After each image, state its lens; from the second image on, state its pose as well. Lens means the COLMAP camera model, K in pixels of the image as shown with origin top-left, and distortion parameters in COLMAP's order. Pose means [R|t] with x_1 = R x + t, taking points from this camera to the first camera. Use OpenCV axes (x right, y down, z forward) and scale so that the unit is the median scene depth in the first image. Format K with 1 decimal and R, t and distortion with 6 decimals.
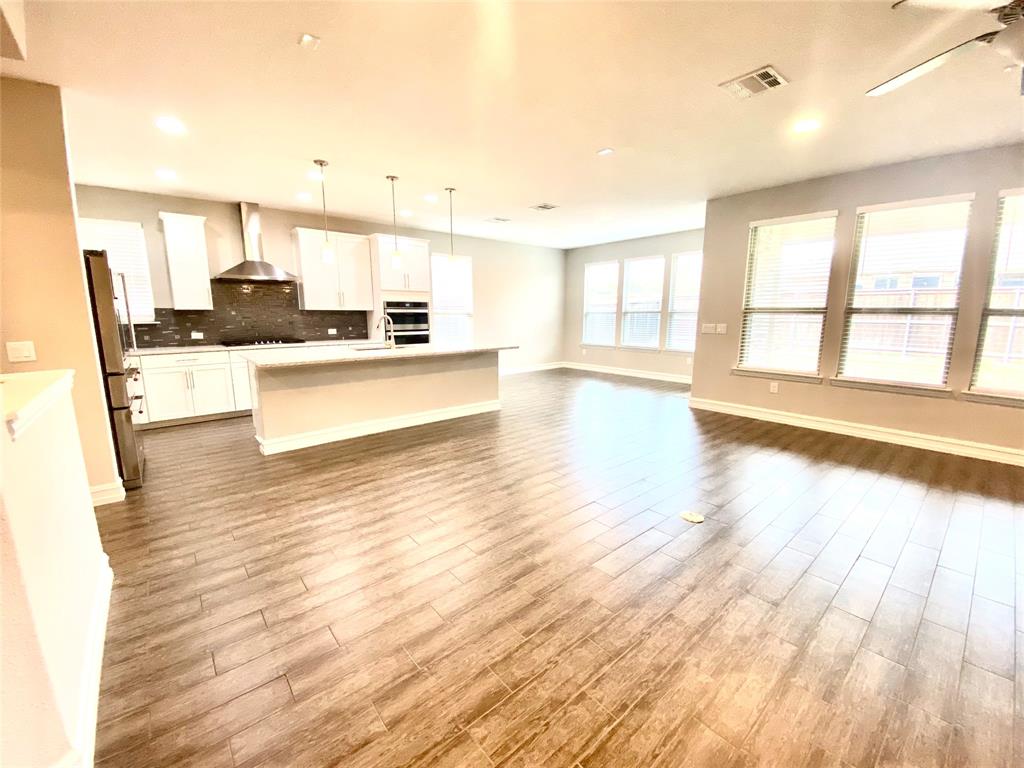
lens RADIAL K [[417.3, 0, 512.0], [0, 417.3, 384.0], [0, 0, 1]] dist [0.066731, -0.048770]
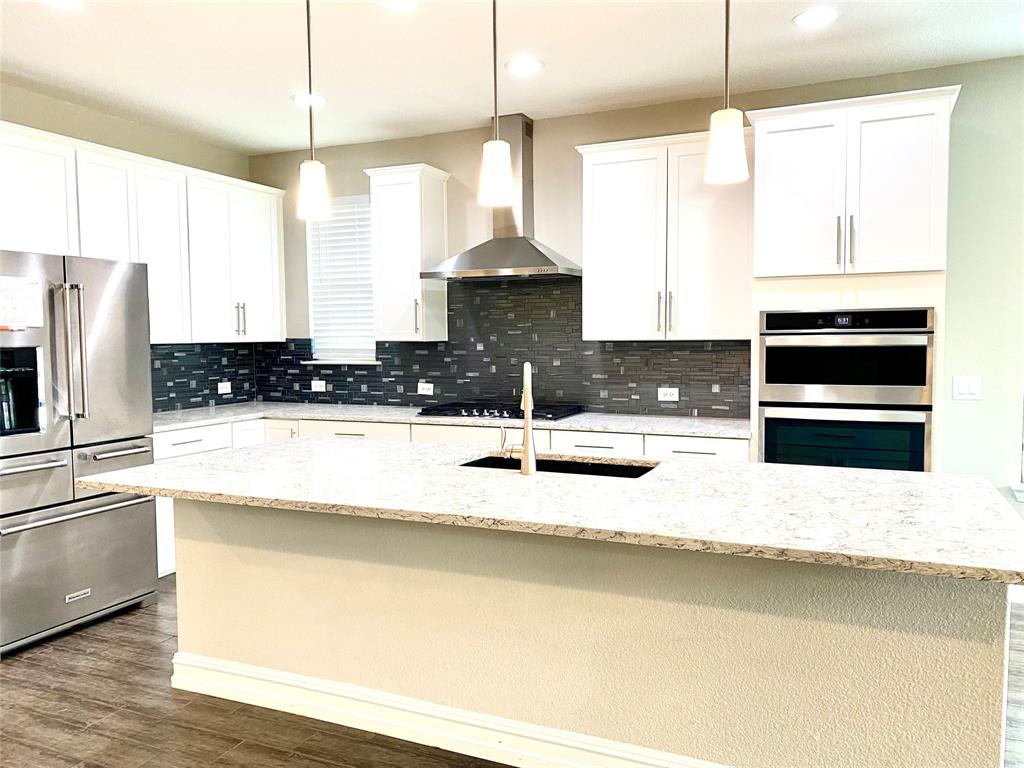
lens RADIAL K [[786.7, 0, 512.0], [0, 786.7, 384.0], [0, 0, 1]] dist [0.002476, 0.000900]
pose [[0.422386, 0.056930, -0.904627, 0.173330], [-0.147492, 0.989041, -0.006624, -0.119609], [0.894336, 0.136223, 0.426154, 0.632297]]
